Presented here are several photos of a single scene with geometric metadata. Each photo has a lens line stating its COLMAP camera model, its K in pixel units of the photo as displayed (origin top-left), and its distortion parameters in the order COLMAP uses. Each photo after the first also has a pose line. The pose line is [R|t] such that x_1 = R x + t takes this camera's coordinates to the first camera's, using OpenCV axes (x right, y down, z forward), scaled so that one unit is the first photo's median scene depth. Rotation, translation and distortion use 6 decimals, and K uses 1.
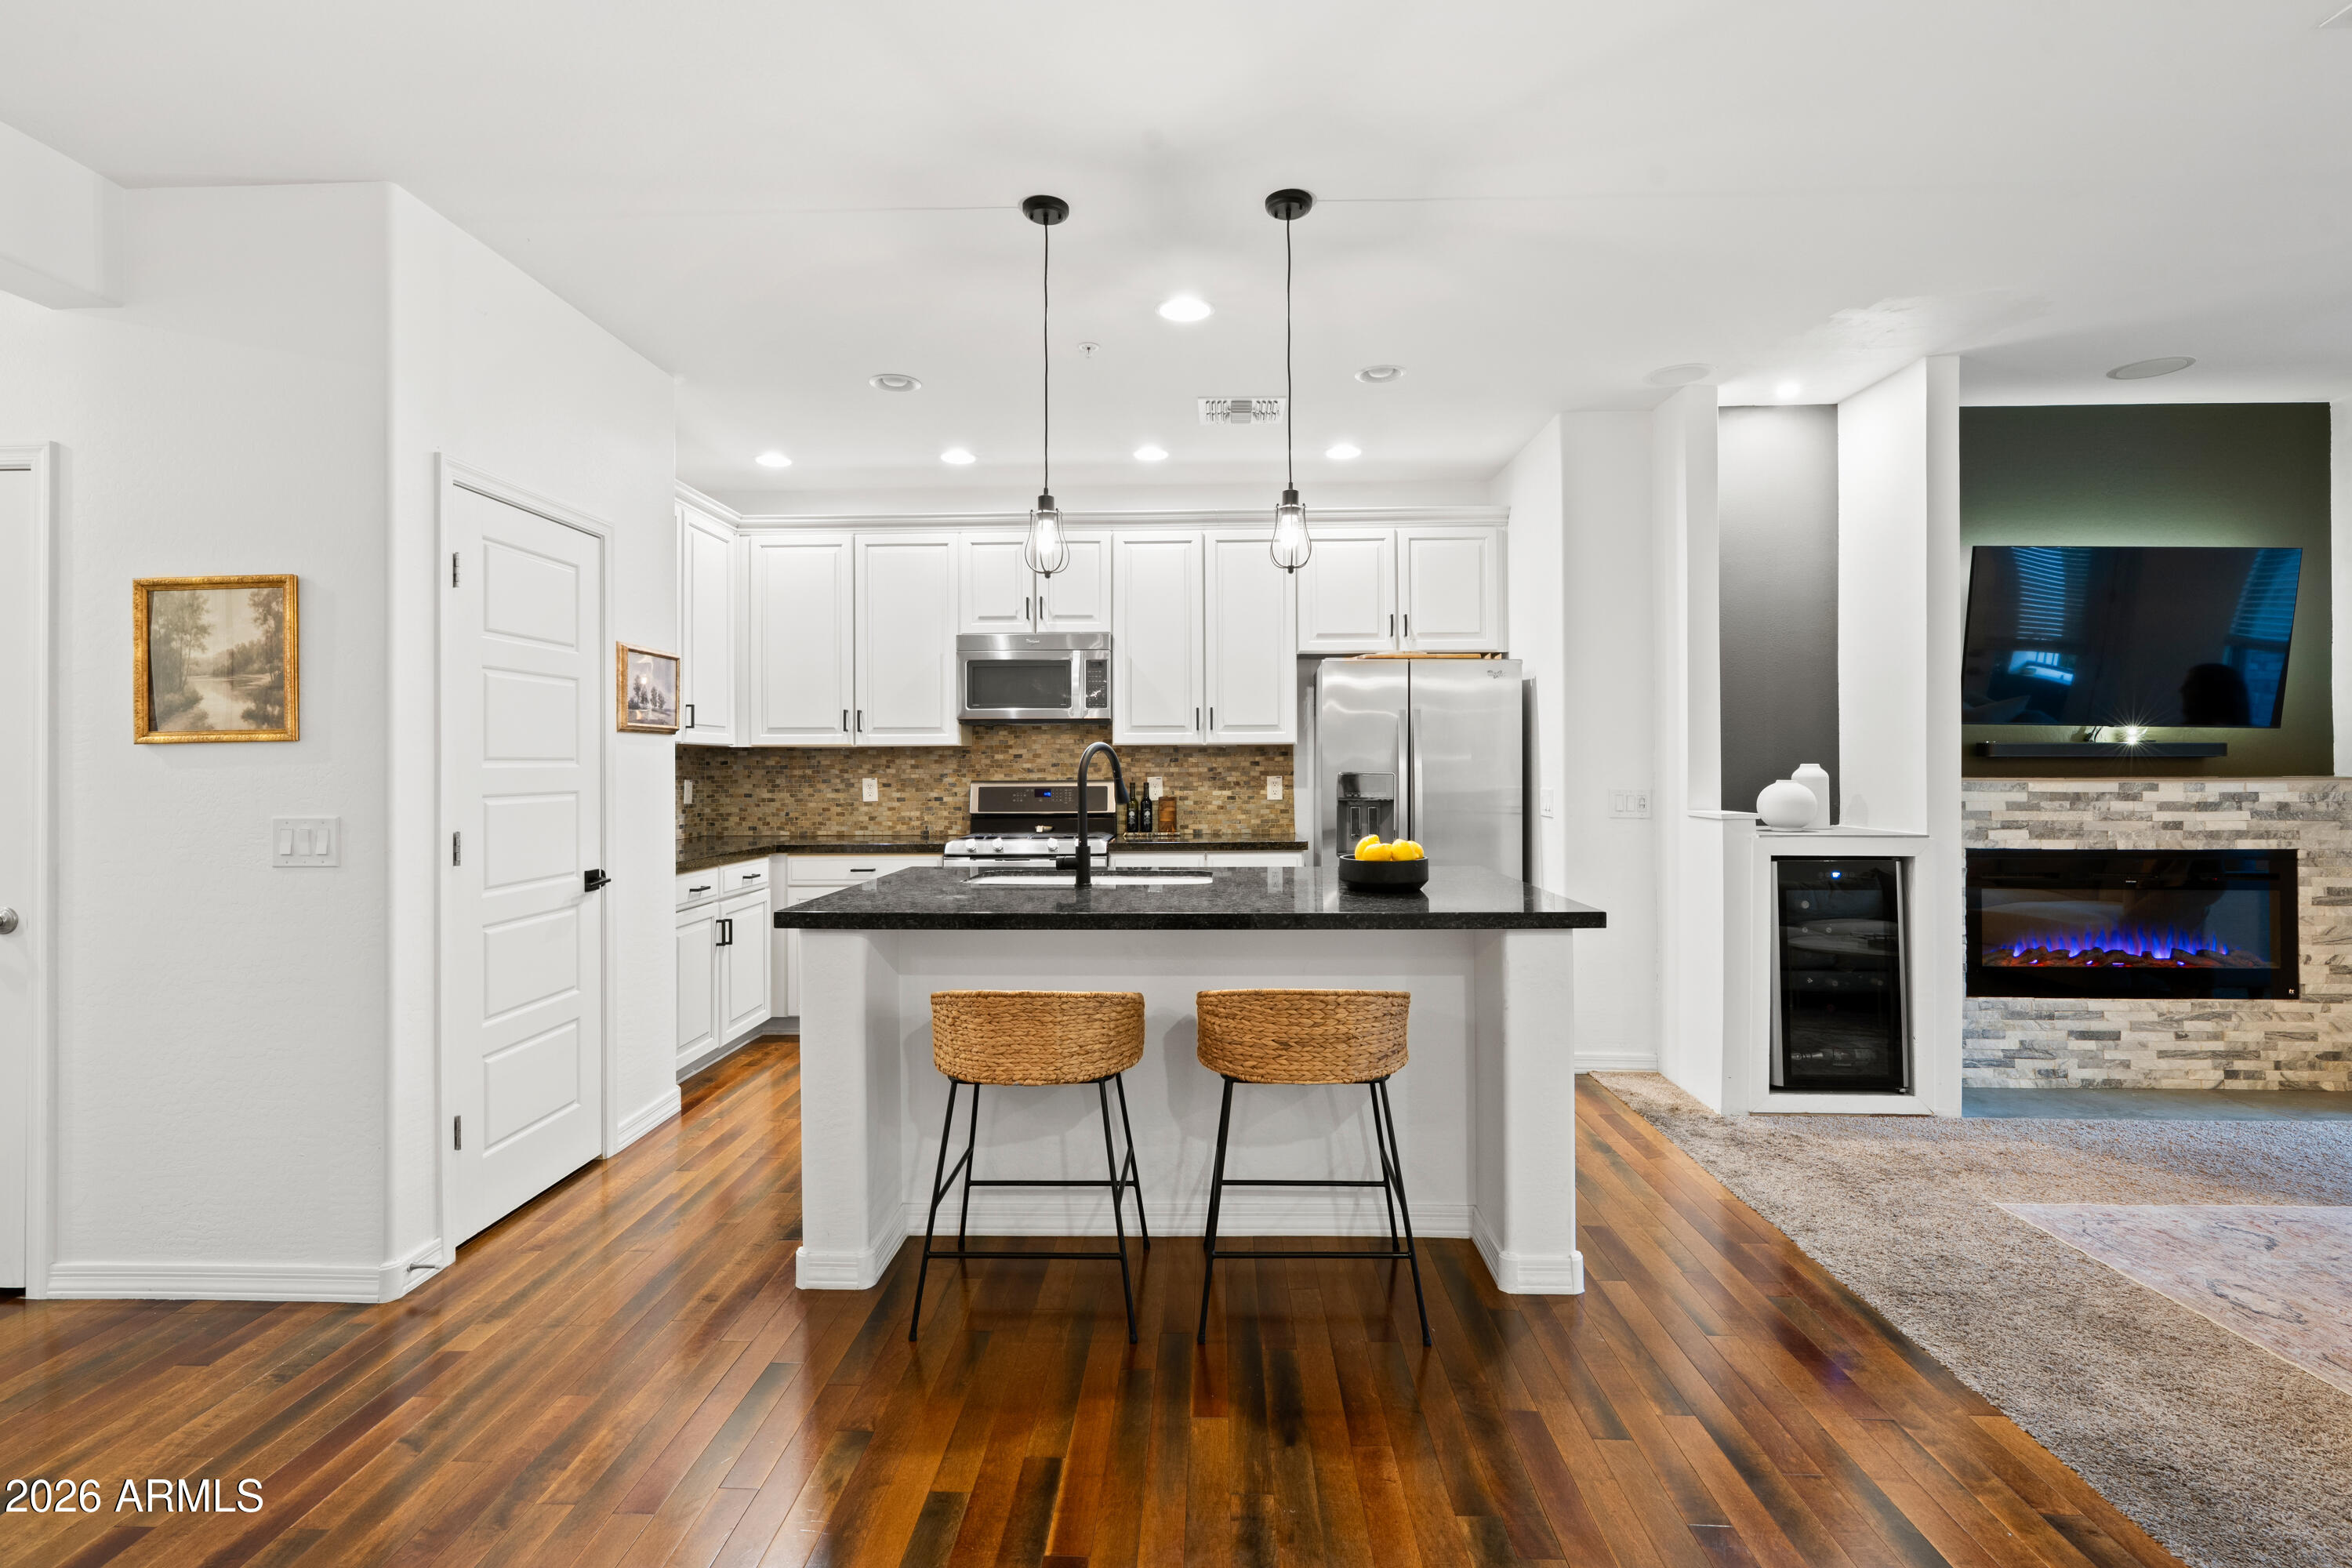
lens RADIAL K [[1093.8, 0, 1168.0], [0, 1093.8, 758.3], [0, 0, 1]] dist [0.000759, 0.000376]
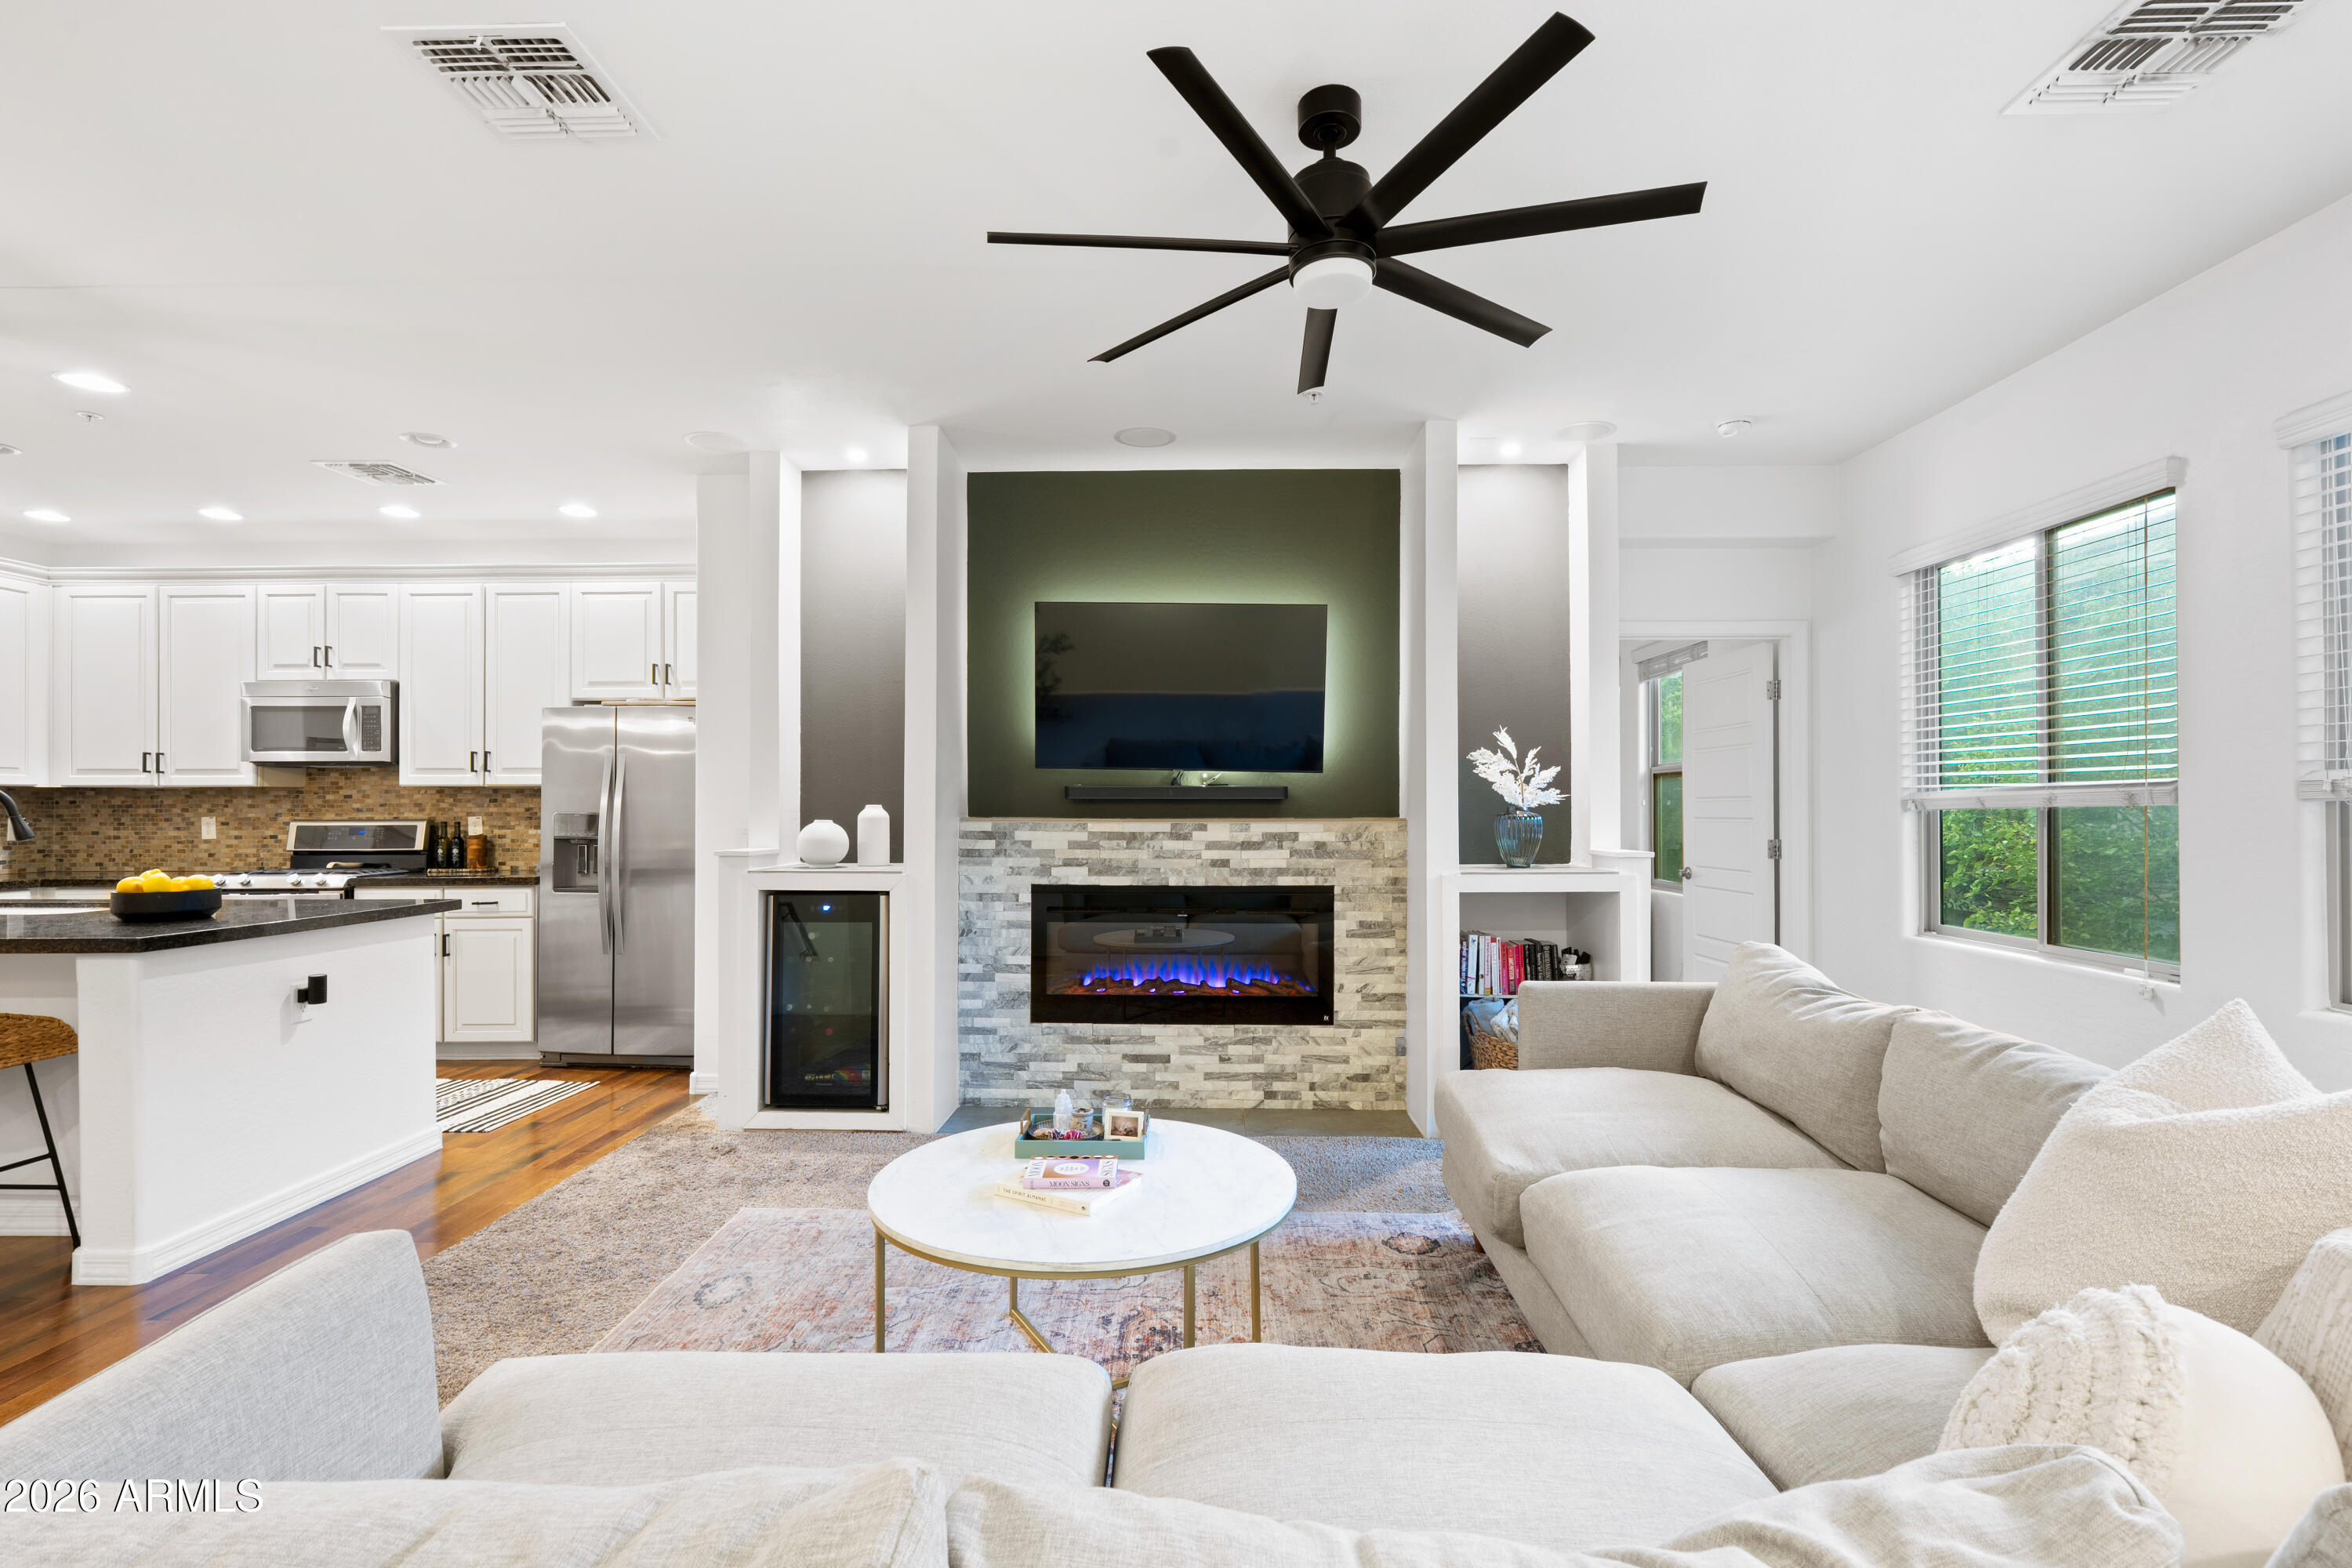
lens RADIAL K [[1068.4, 0, 1171.9], [0, 1068.4, 802.4], [0, 0, 1]] dist [-0.001314, -0.000219]
pose [[0.999973, 0.002606, 0.006898, 0.863624], [-0.002614, 0.999996, 0.001173, 0.000714], [-0.006895, -0.001191, 0.999976, -0.047262]]
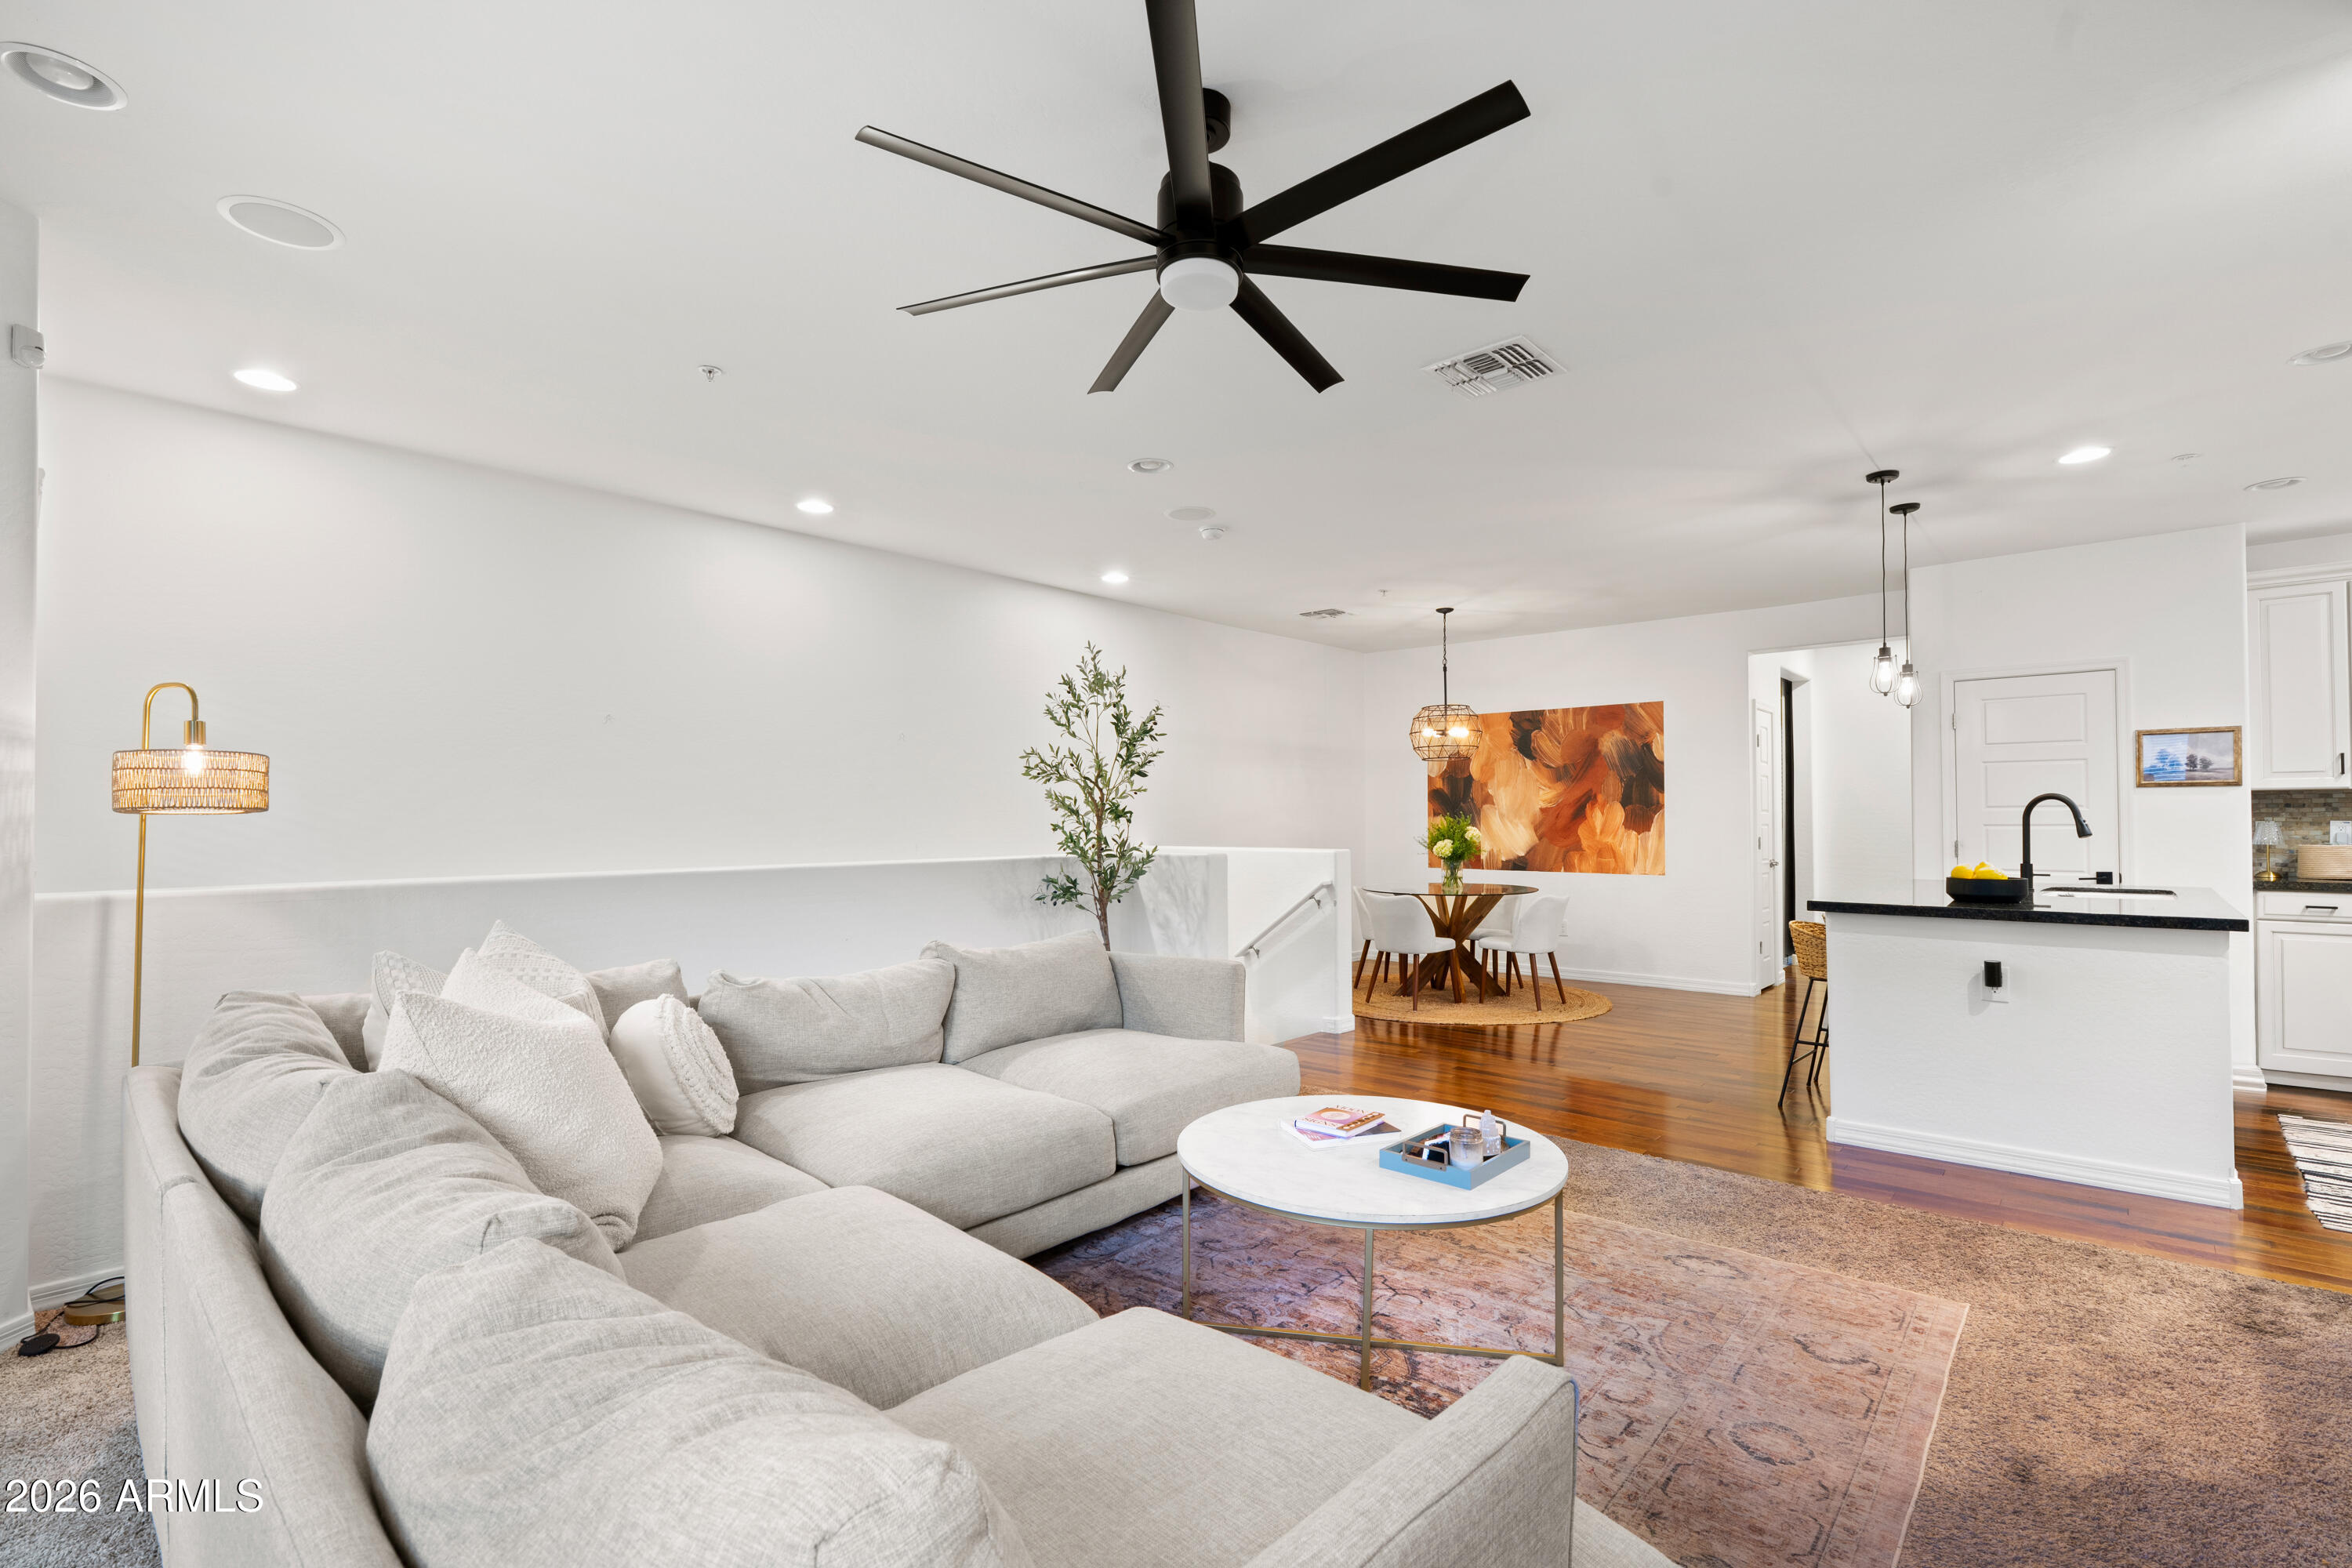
lens RADIAL K [[1068.4, 0, 1171.9], [0, 1068.4, 802.4], [0, 0, 1]] dist [-0.001314, -0.000219]
pose [[-0.642910, -0.004528, -0.765928, 1.346247], [0.009232, 0.999864, -0.013659, 0.005506], [0.765886, -0.015853, -0.642781, 0.786397]]
